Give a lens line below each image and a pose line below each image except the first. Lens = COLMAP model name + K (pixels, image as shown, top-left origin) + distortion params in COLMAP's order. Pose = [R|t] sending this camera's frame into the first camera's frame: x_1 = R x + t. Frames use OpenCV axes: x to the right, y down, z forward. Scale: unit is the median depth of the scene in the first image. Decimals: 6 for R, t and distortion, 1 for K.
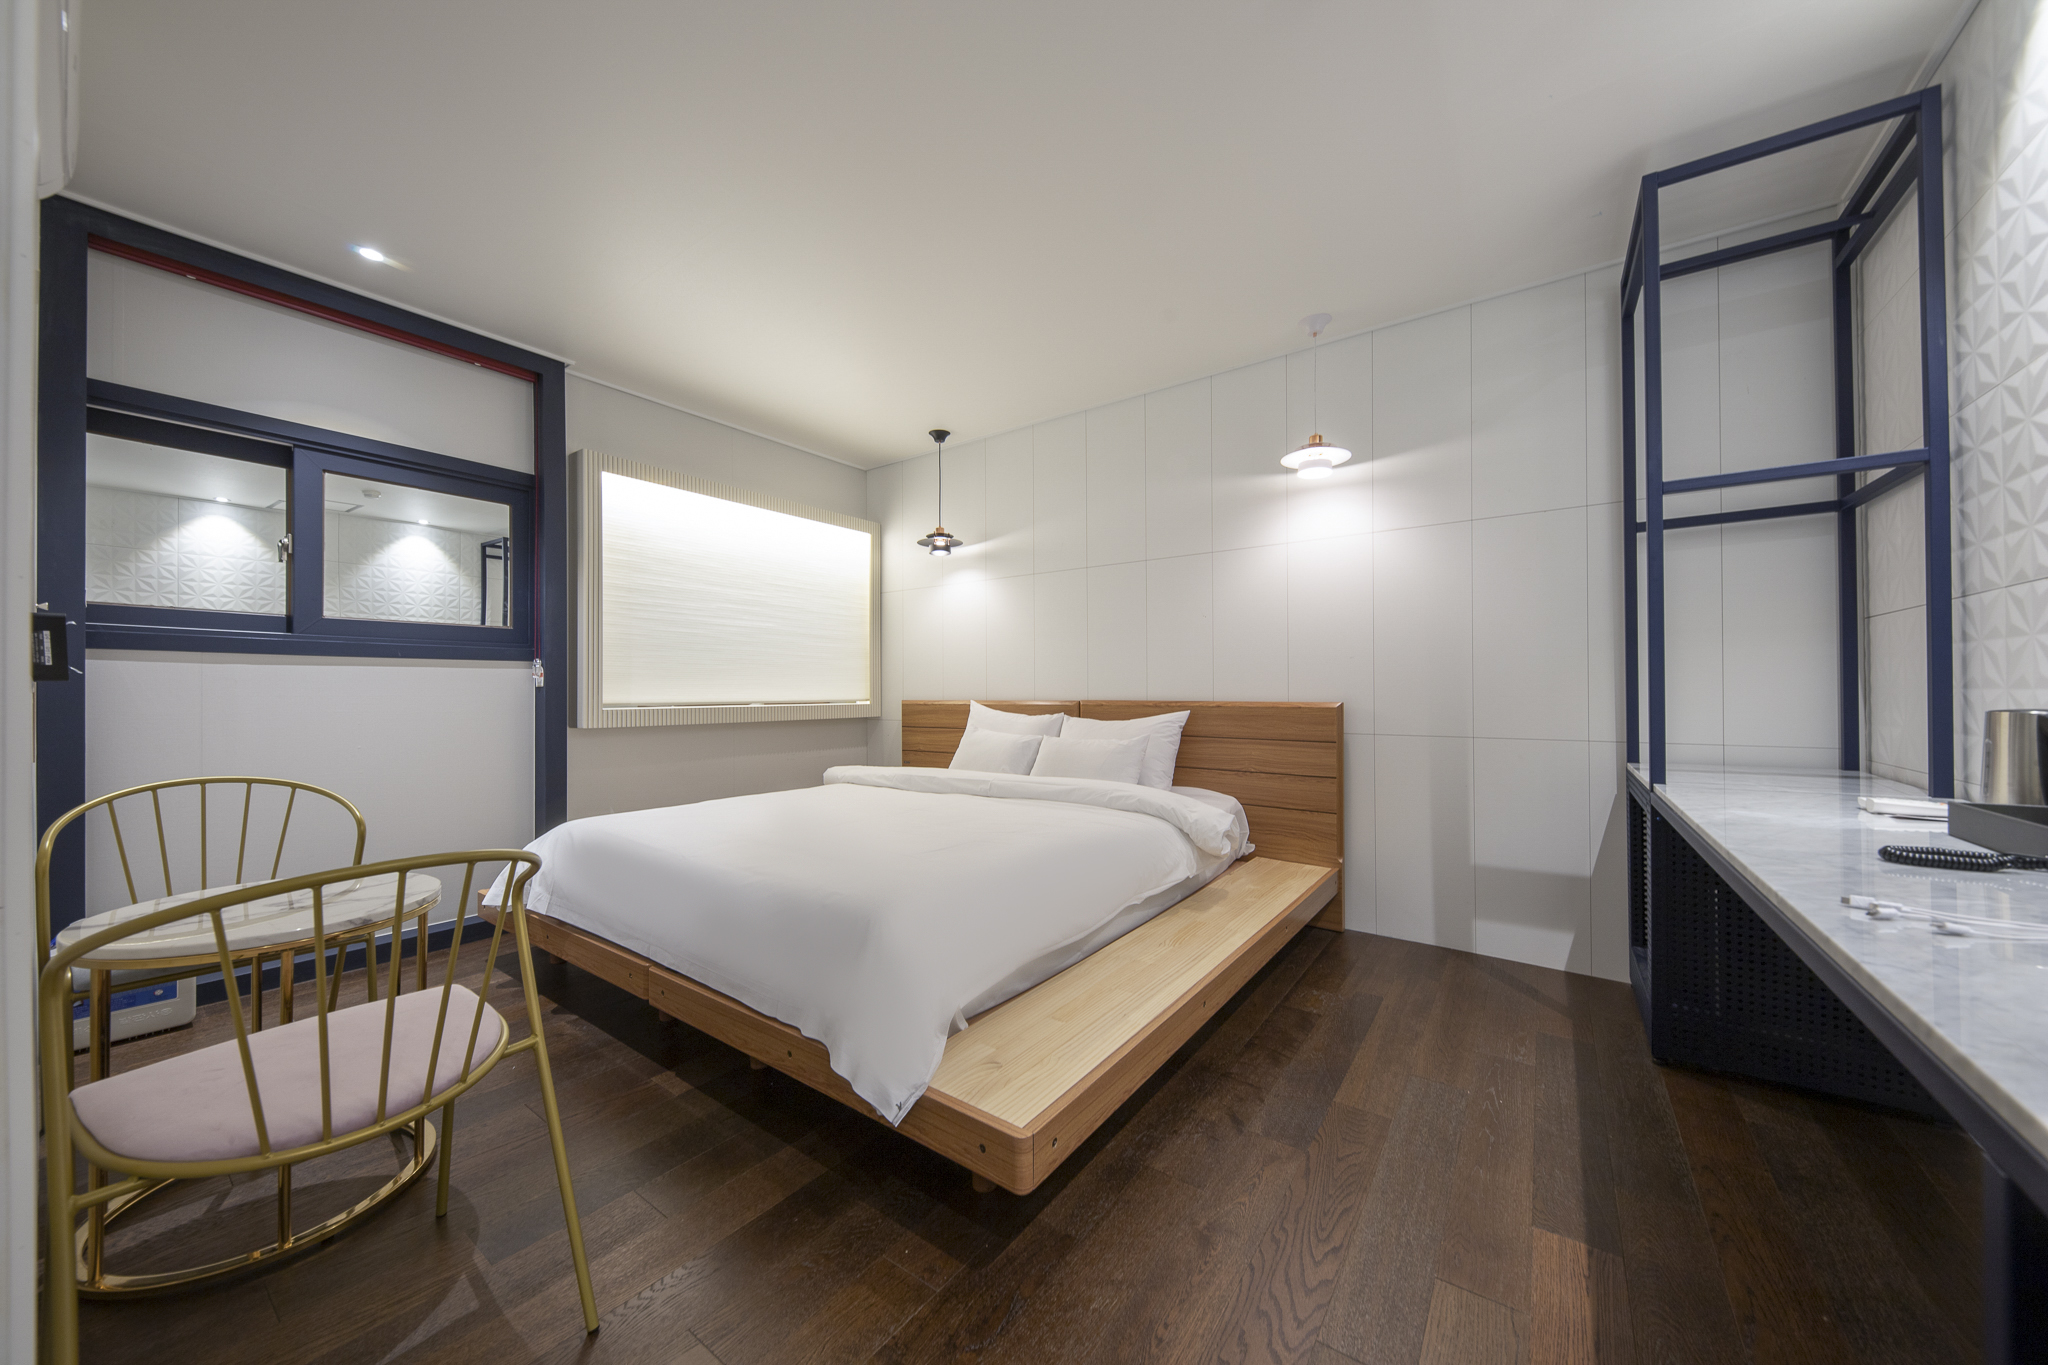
lens RADIAL K [[717.2, 0, 1021.4], [0, 717.2, 684.8], [0, 0, 1]] dist [0.022727, -0.011243]
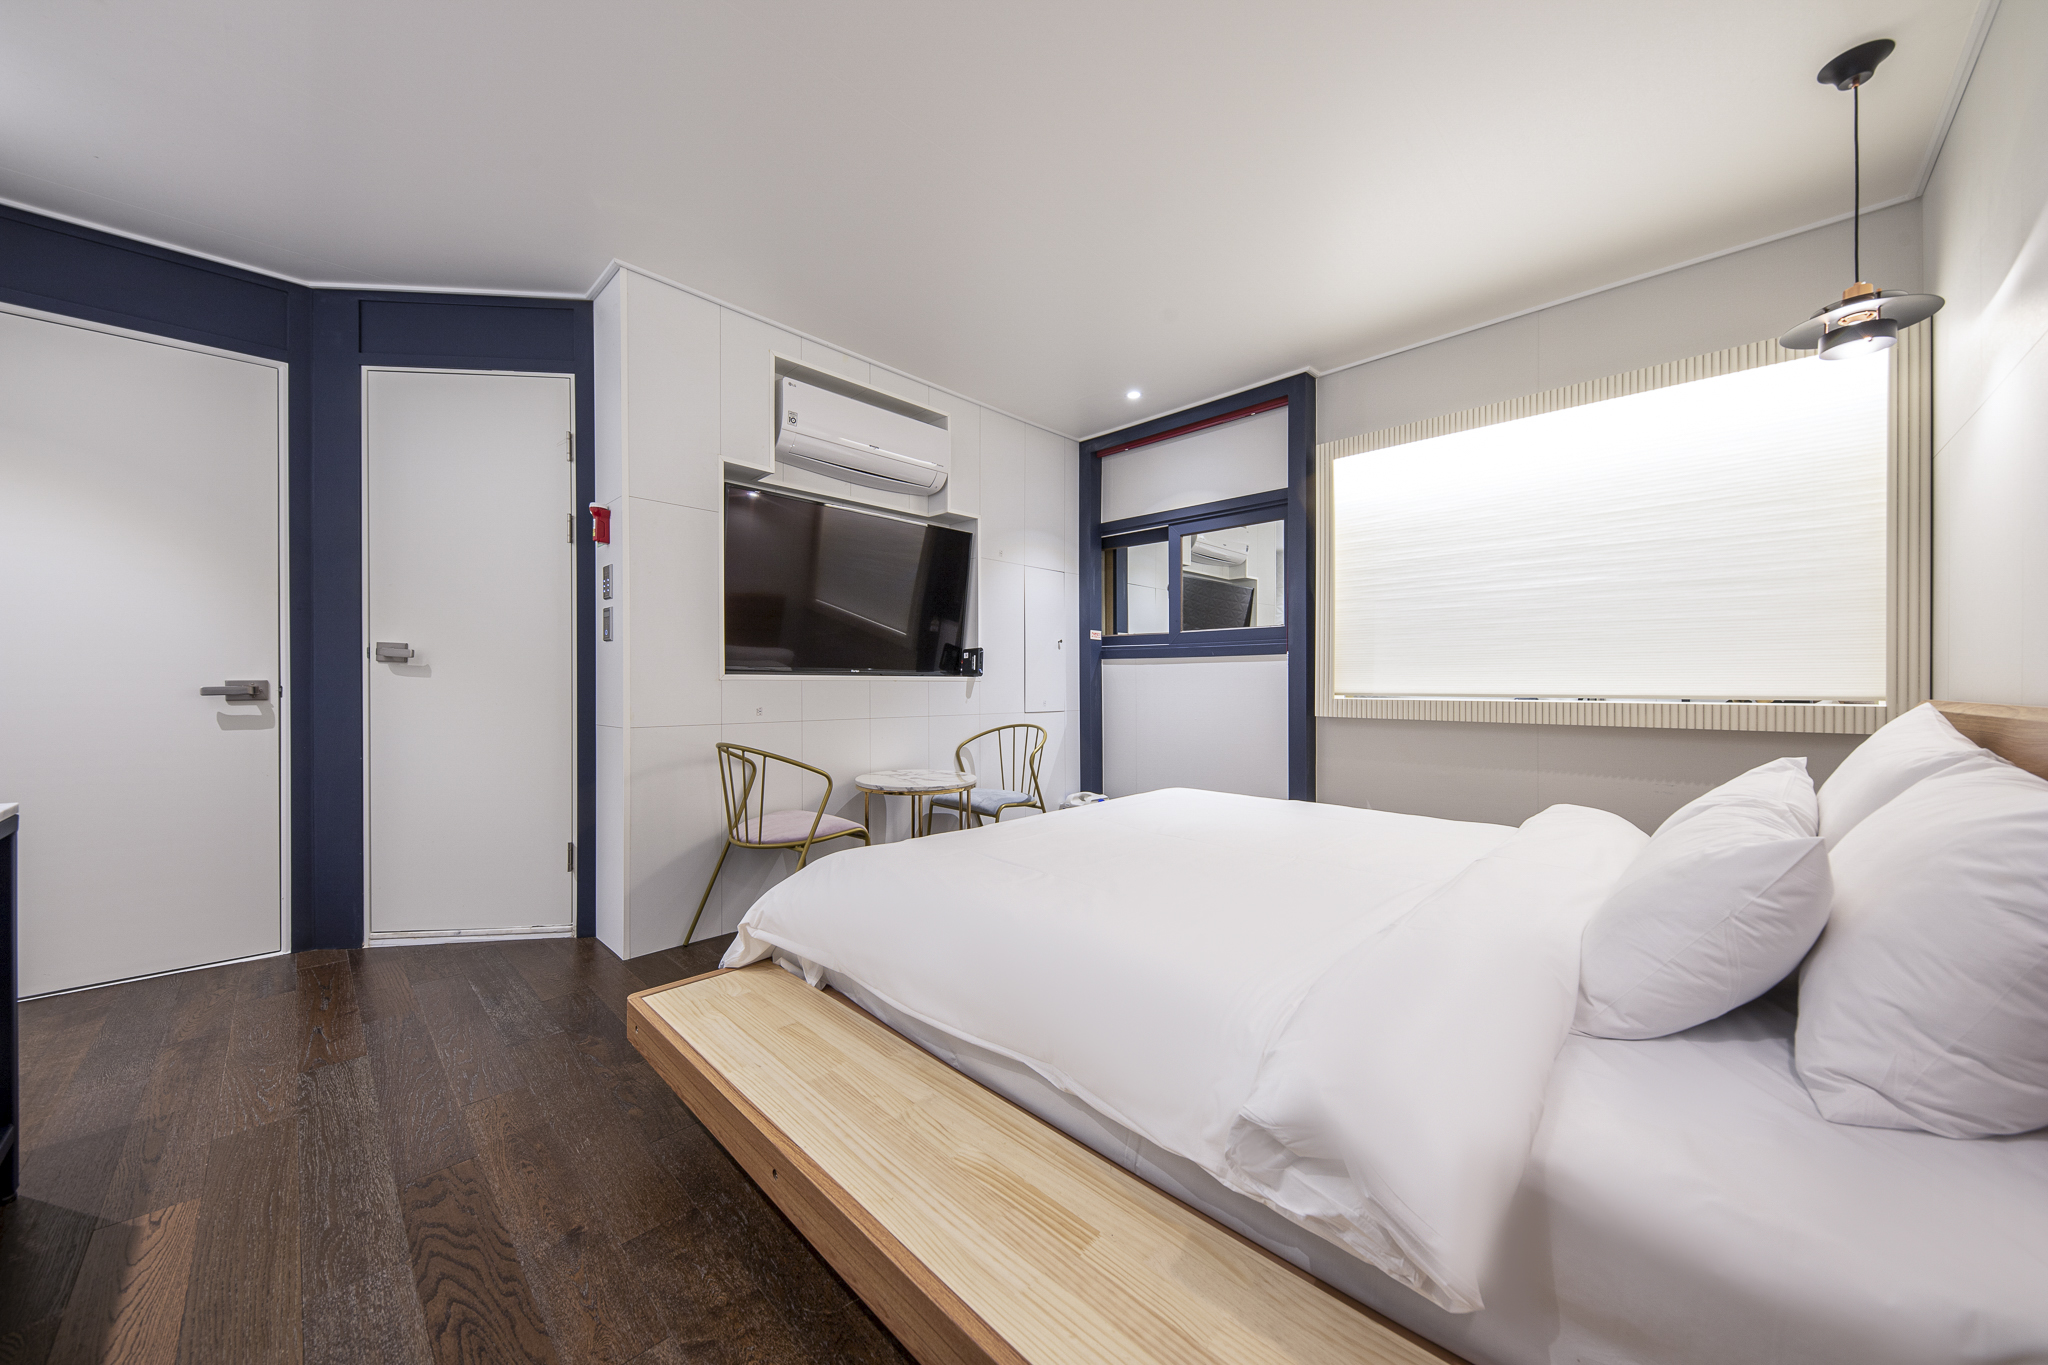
lens RADIAL K [[717.2, 0, 1021.4], [0, 717.2, 684.8], [0, 0, 1]] dist [0.022727, -0.011243]
pose [[-0.157108, 0.003784, -0.987574, 0.678612], [0.007712, 0.999967, 0.002604, 0.012877], [0.987551, -0.007207, -0.157132, 1.055989]]
